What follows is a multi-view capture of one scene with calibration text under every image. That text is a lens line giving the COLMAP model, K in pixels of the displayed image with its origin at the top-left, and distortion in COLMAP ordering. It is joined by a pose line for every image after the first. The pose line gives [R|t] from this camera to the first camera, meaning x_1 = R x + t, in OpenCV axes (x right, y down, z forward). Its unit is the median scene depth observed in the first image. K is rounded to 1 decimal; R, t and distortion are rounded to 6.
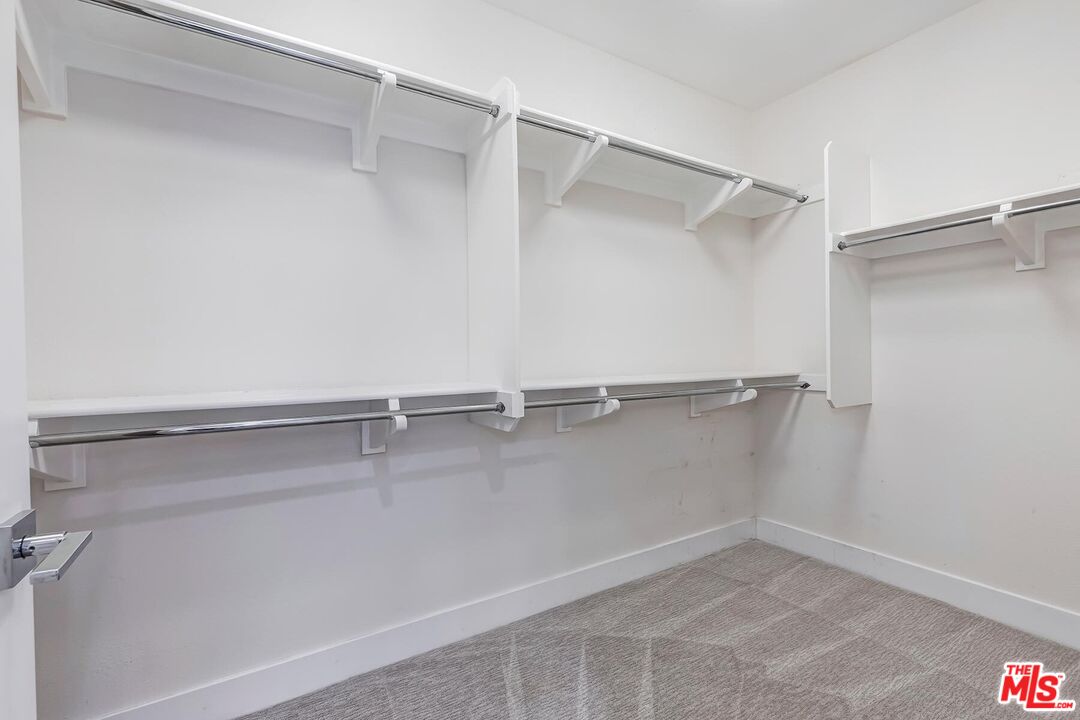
lens RADIAL K [[494.8, 0, 547.4], [0, 494.8, 359.0], [0, 0, 1]] dist [0.001524, 0.002293]
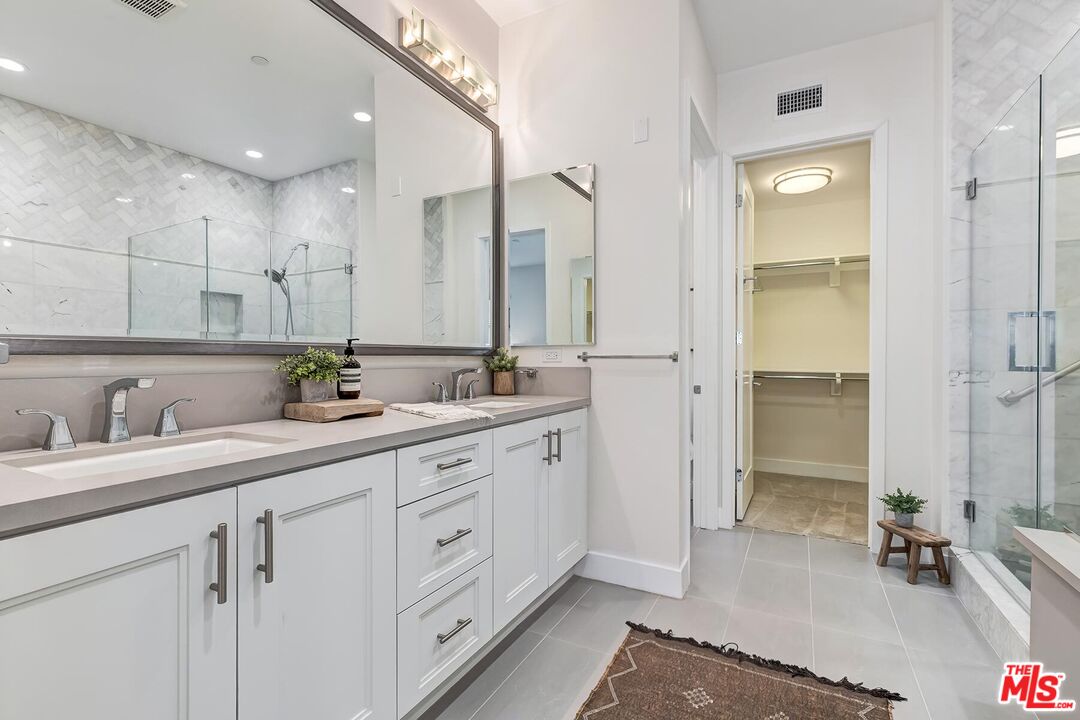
lens RADIAL K [[494.8, 0, 535.7], [0, 494.8, 357.6], [0, 0, 1]] dist [0.001524, 0.002293]
pose [[0.484202, 0.014489, -0.874836, 1.164138], [-0.018522, 0.999809, 0.006307, 0.005796], [0.874760, 0.013150, 0.484378, -1.647256]]
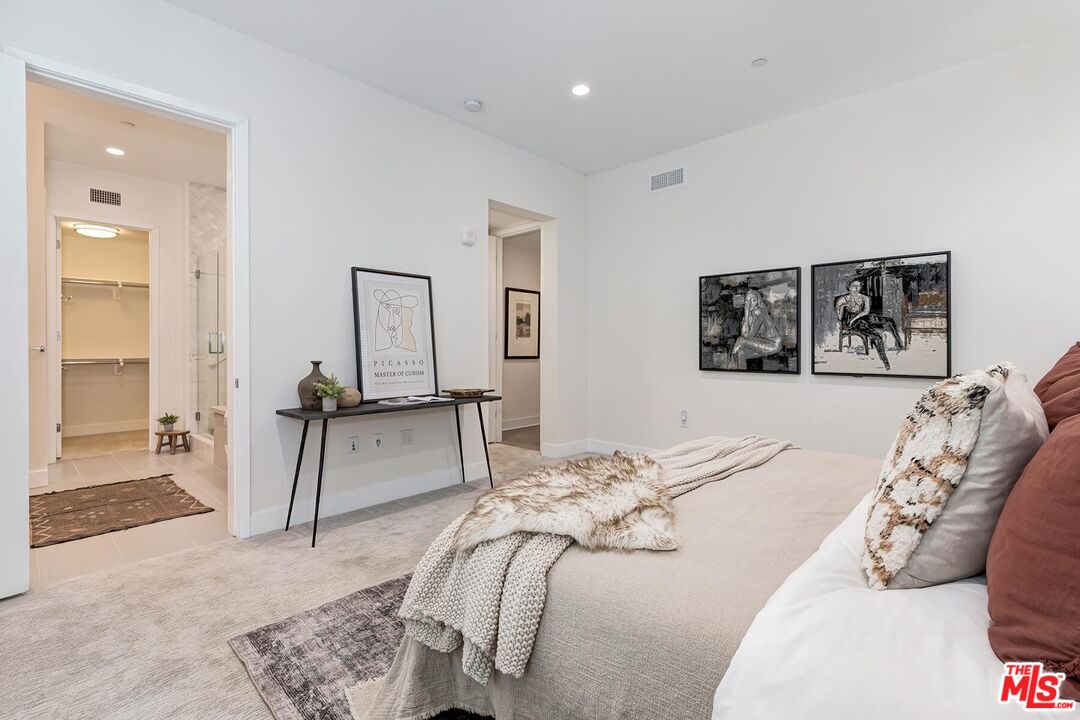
lens RADIAL K [[507.1, 0, 547.8], [0, 507.1, 353.6], [0, 0, 1]] dist [0.001751, 0.000735]
pose [[0.971321, 0.012940, 0.237421, 1.957483], [-0.011439, 0.999905, -0.007699, 0.023877], [-0.237498, 0.004762, 0.971376, -3.630709]]
